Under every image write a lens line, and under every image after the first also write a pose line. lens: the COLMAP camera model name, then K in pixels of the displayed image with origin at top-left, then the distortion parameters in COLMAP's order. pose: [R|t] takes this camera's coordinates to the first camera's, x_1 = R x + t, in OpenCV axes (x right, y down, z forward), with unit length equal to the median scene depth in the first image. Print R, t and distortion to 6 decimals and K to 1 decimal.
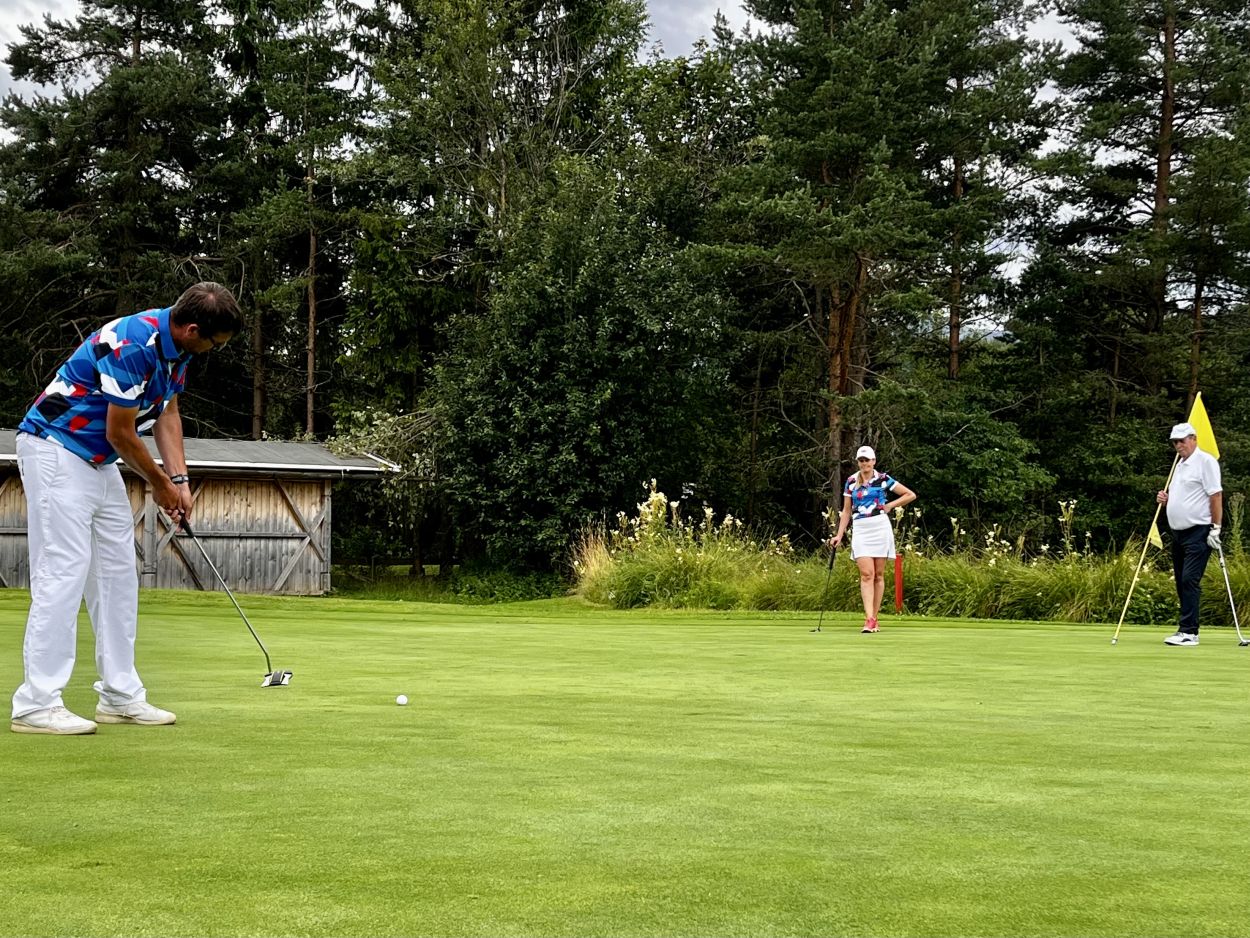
lens RADIAL K [[2007.8, 0, 665.3], [0, 2007.8, 520.1], [0, 0, 1]] dist [0.142832, -0.611143]
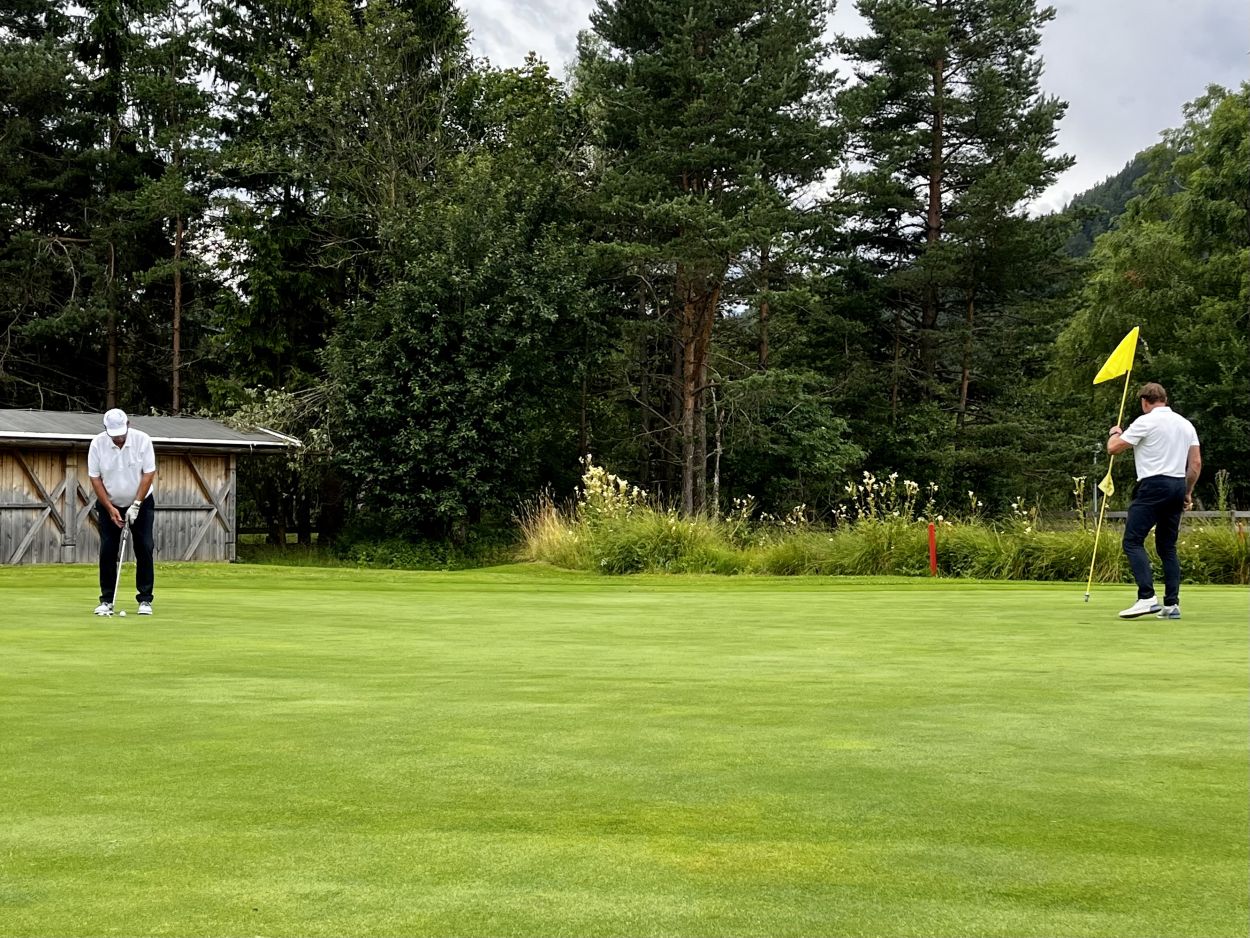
lens RADIAL K [[1770.5, 0, 625.0], [0, 1770.5, 469.0], [0, 0, 1]] dist [0.132417, -0.745831]
pose [[0.968352, -0.001074, 0.249586, -0.208102], [0.003042, 0.999967, -0.007498, -0.004833], [-0.249570, 0.008020, 0.968324, 0.054146]]
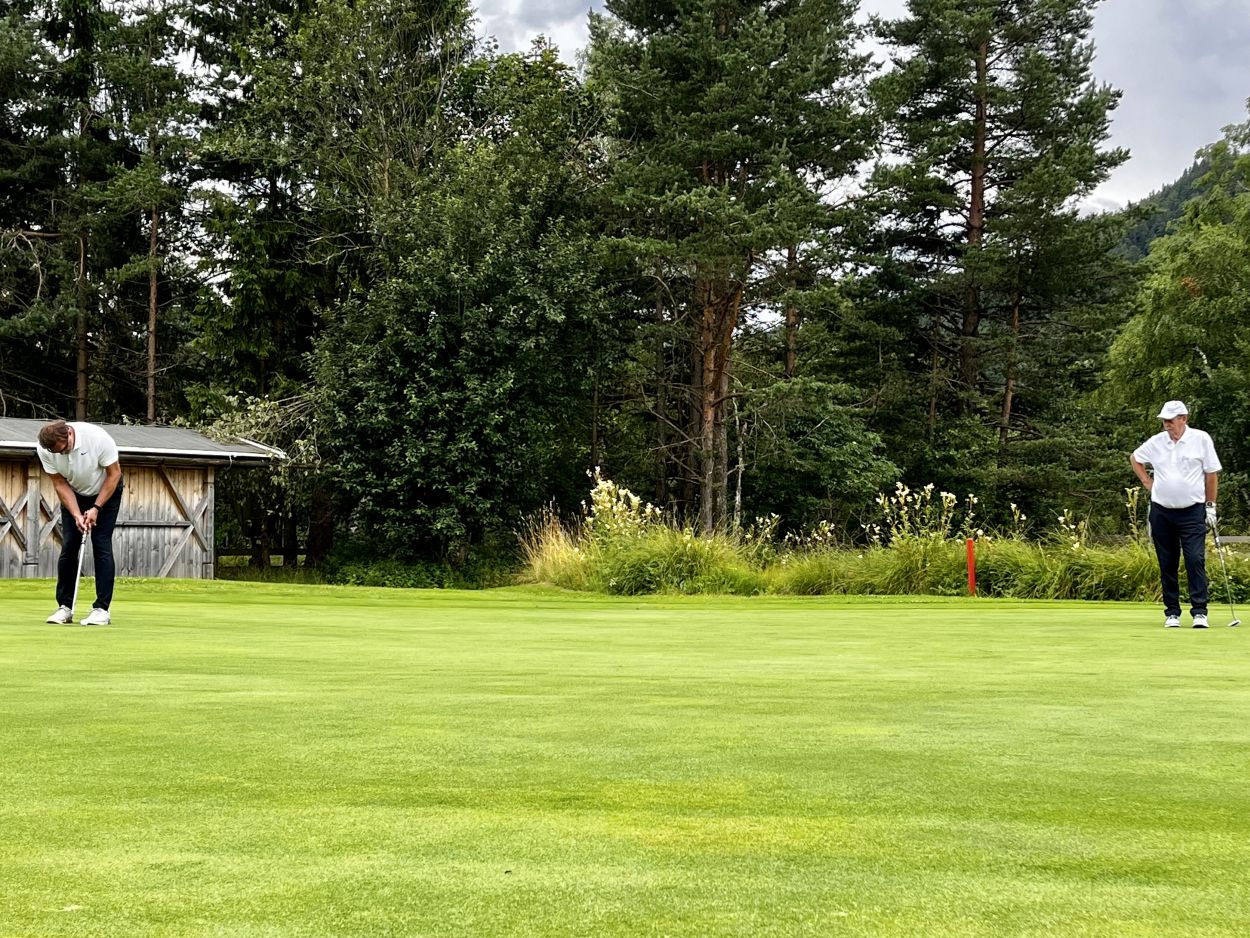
lens RADIAL K [[1892.0, 0, 648.9], [0, 1892.0, 510.4], [0, 0, 1]] dist [0.111224, -0.569407]
pose [[0.968039, 0.001828, 0.250793, -0.199475], [-0.001019, 0.999994, -0.003357, 0.003996], [-0.250797, 0.002994, 0.968035, 0.070482]]
